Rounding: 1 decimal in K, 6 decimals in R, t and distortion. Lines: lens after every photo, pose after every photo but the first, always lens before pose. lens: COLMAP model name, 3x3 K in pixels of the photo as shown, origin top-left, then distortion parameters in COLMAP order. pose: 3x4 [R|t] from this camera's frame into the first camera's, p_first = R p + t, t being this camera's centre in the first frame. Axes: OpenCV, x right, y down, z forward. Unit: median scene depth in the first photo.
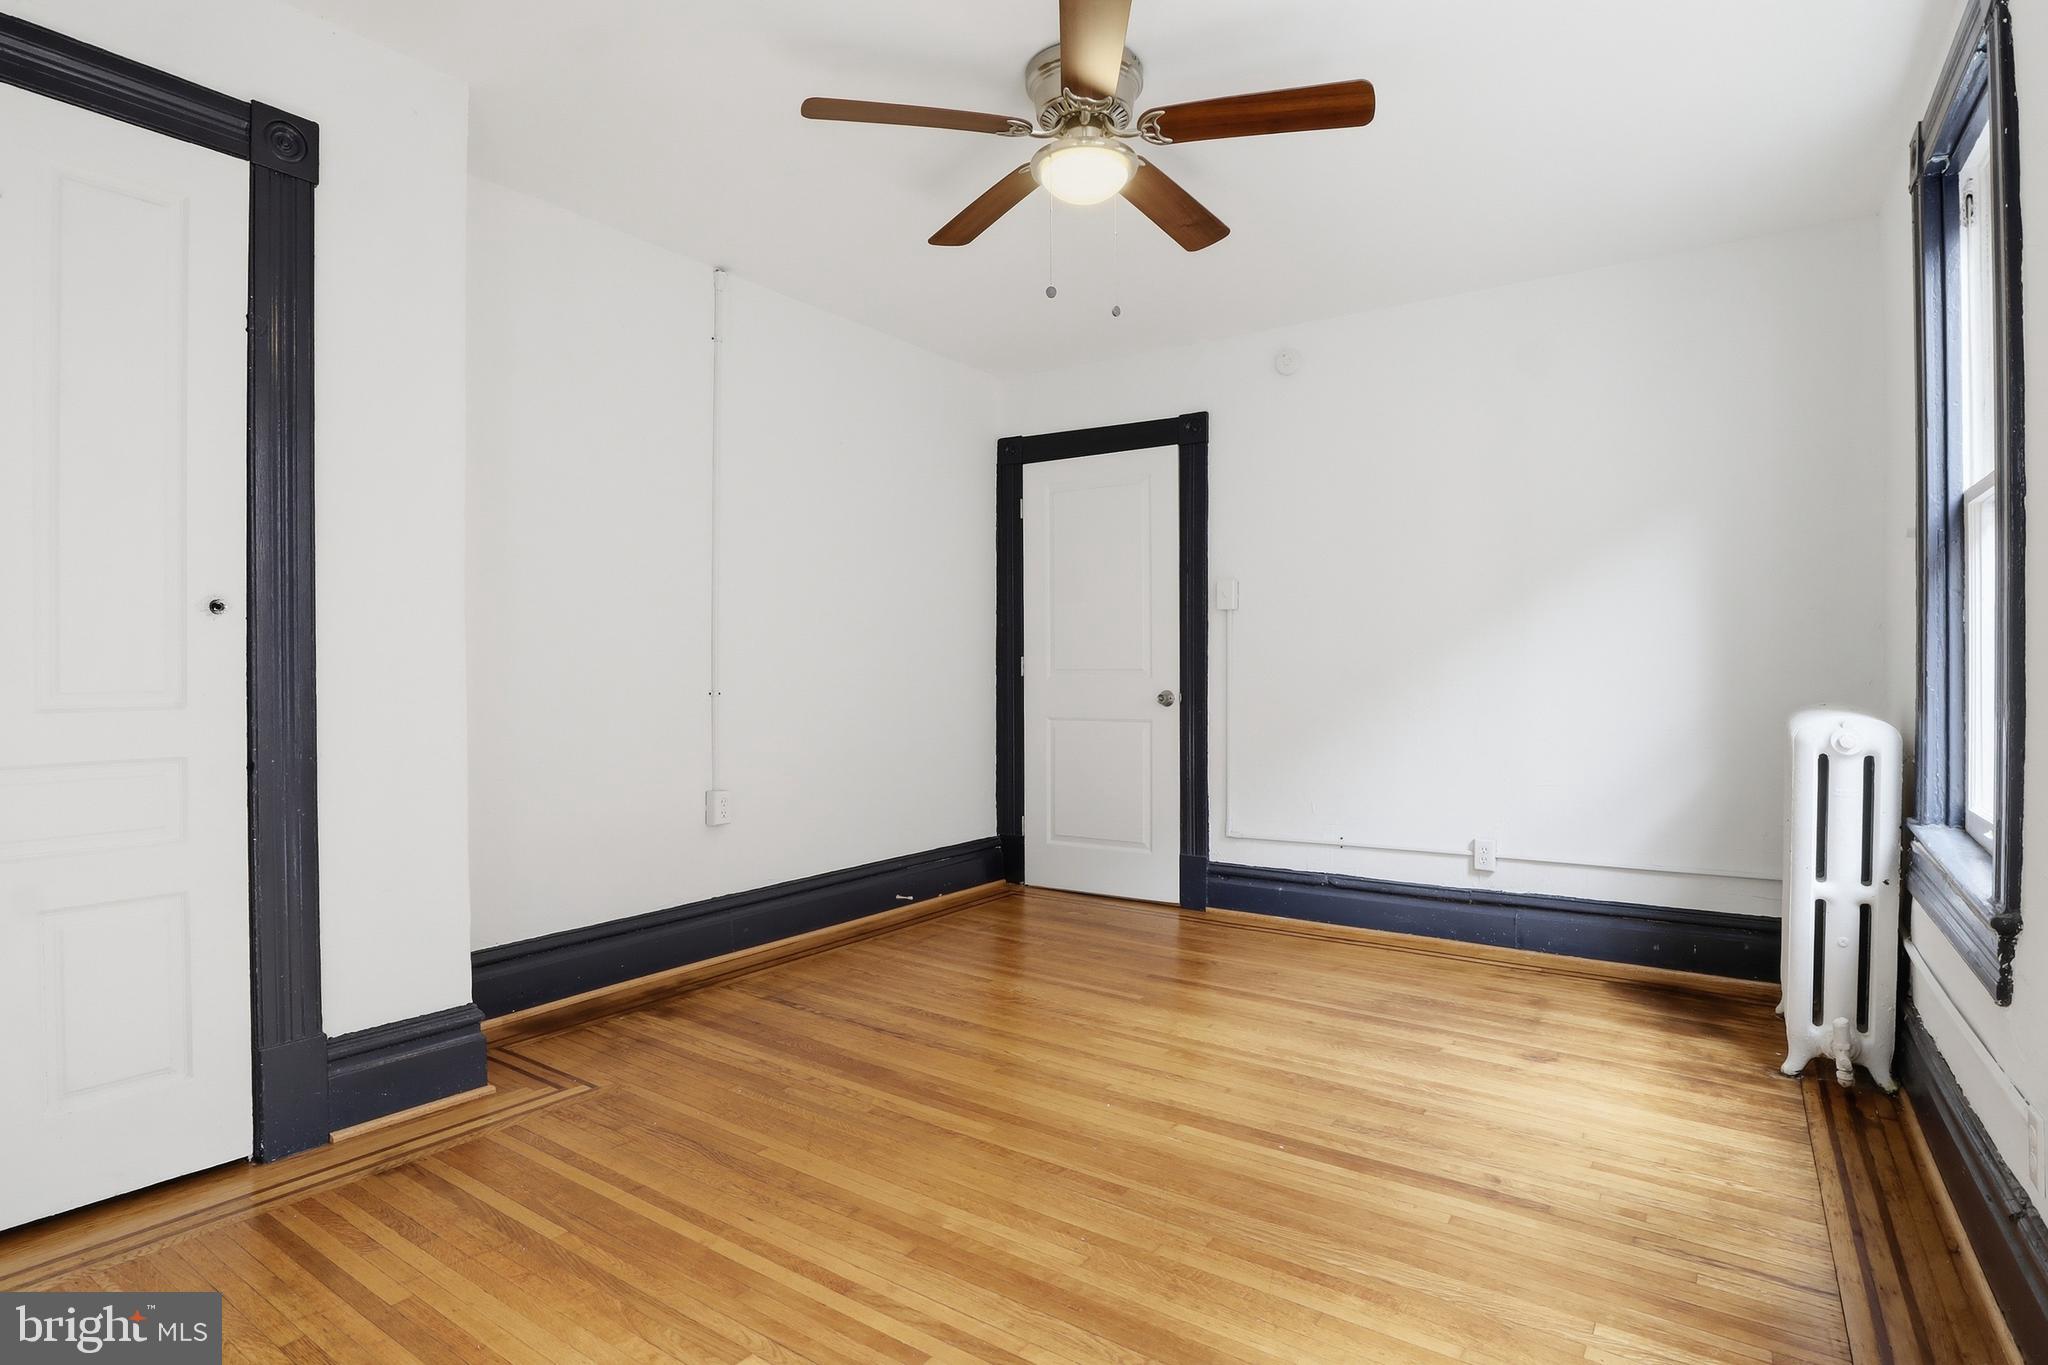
lens RADIAL K [[1049.2, 0, 1023.8], [0, 1049.2, 673.9], [0, 0, 1]] dist [-0.042496, 0.010277]
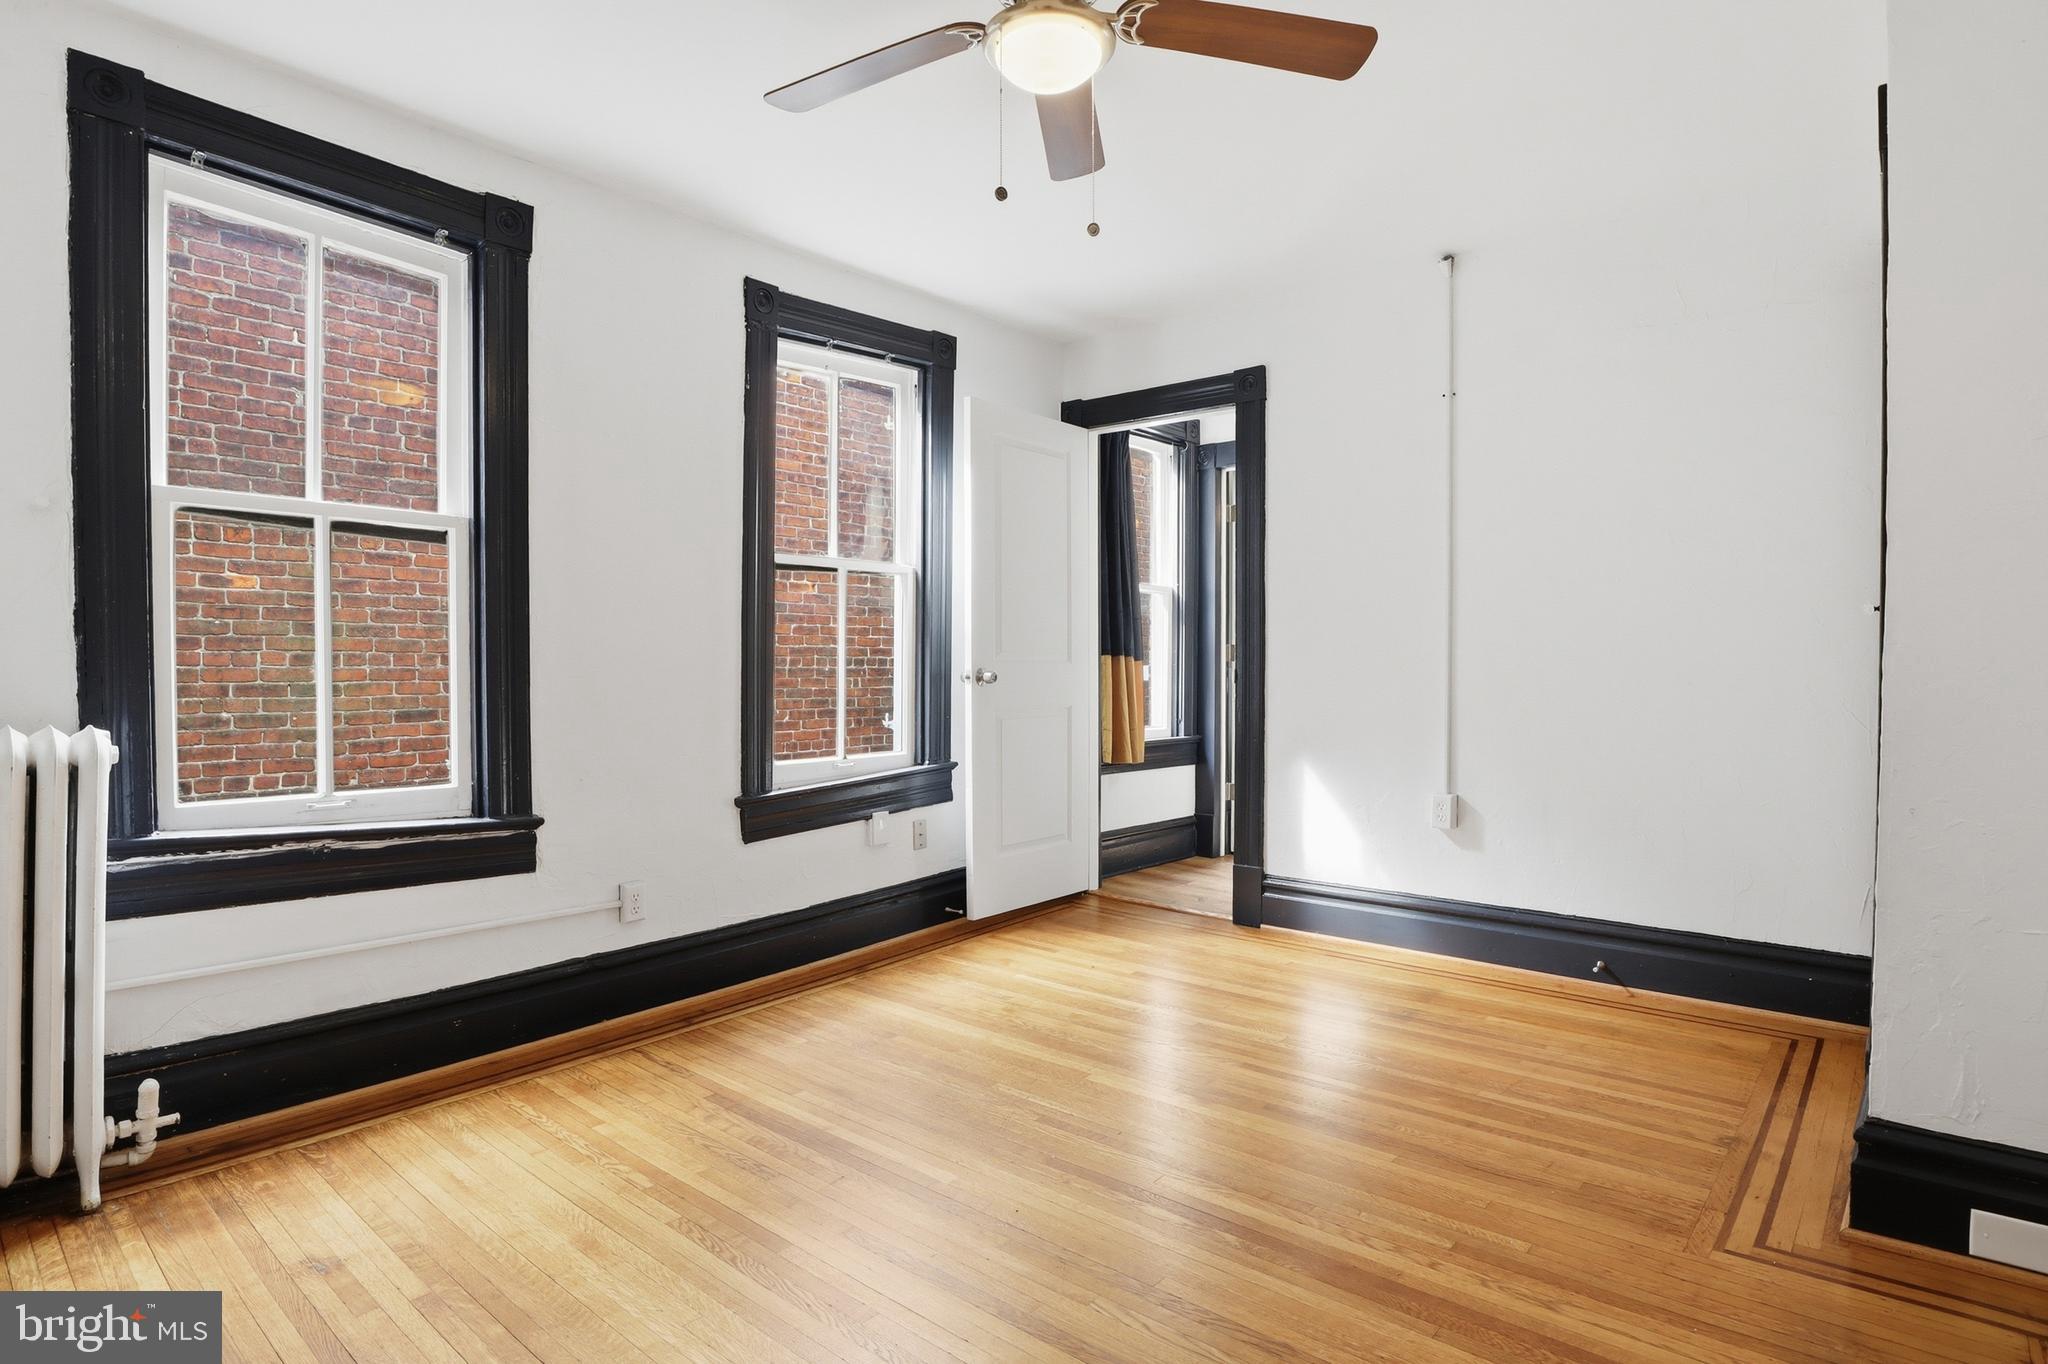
lens RADIAL K [[1049.2, 0, 1024.6], [0, 1049.2, 683.6], [0, 0, 1]] dist [-0.042496, 0.010277]
pose [[-0.993027, 0.000549, 0.117889, -0.023718], [0.001911, 0.999933, 0.011443, 0.001183], [-0.117874, 0.011588, -0.992961, 2.092256]]
